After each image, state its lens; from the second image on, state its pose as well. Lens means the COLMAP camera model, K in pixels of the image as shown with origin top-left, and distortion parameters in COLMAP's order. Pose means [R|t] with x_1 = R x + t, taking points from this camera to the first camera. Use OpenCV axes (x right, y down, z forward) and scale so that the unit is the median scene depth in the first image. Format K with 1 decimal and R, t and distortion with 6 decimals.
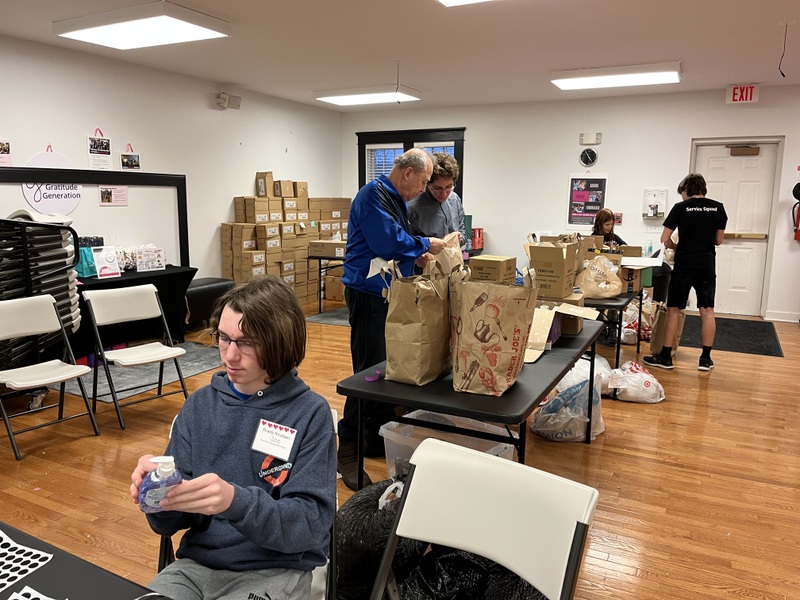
lens RADIAL K [[608.5, 0, 405.9], [0, 608.5, 292.8], [0, 0, 1]] dist [0.060214, -0.075708]
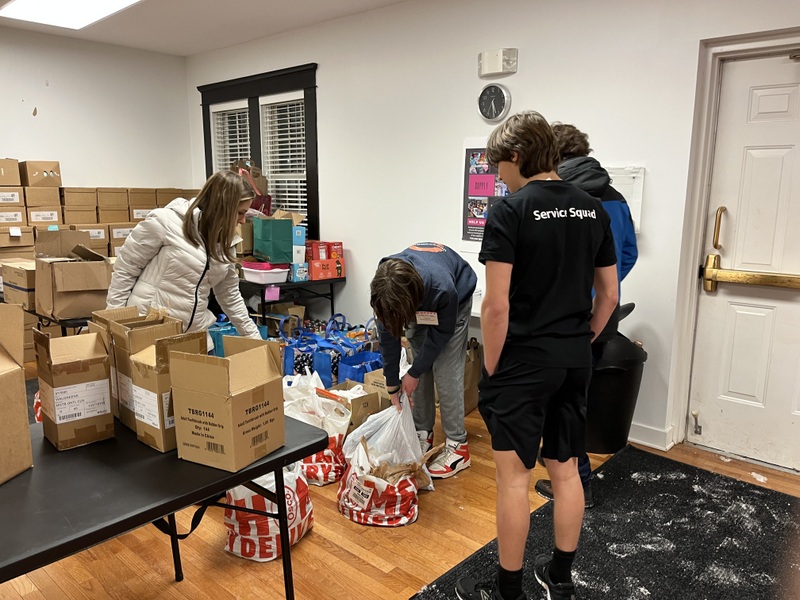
lens RADIAL K [[608.5, 0, 405.0], [0, 608.5, 304.3], [0, 0, 1]] dist [0.060214, -0.075708]
pose [[0.961192, 0.051180, -0.271090, 0.404041], [-0.045095, 0.998572, 0.028634, -0.080374], [0.272168, -0.015298, 0.962128, 0.560249]]
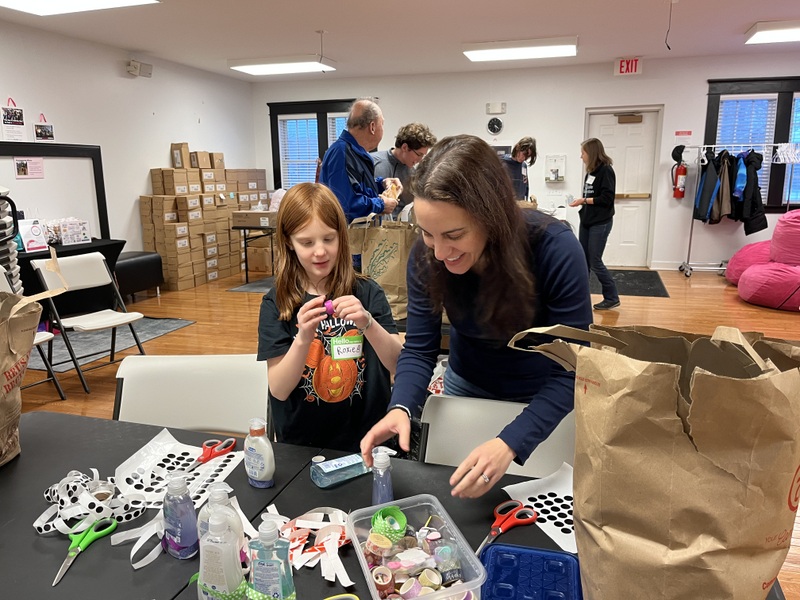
lens RADIAL K [[608.5, 0, 401.3], [0, 608.5, 296.7], [0, 0, 1]] dist [0.060214, -0.075708]
pose [[0.986090, -0.051597, 0.158003, -0.051518], [0.044328, 0.997805, 0.049194, 0.018052], [-0.160194, -0.041506, 0.986213, -0.044668]]
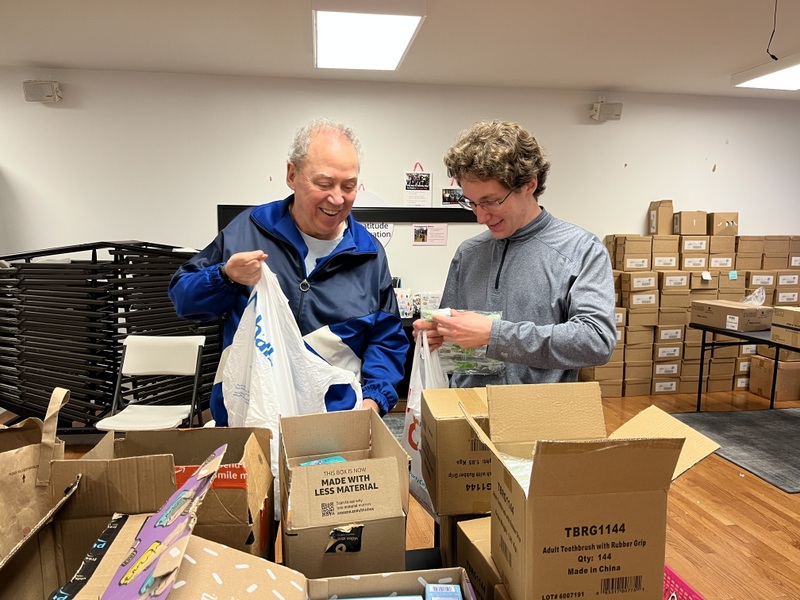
lens RADIAL K [[608.5, 0, 398.6], [0, 608.5, 302.1], [0, 0, 1]] dist [0.060214, -0.075708]
pose [[0.590153, 0.092538, -0.801970, 0.194115], [-0.126646, 0.991721, 0.021237, -0.057920], [0.797296, 0.089033, 0.596986, 0.350467]]
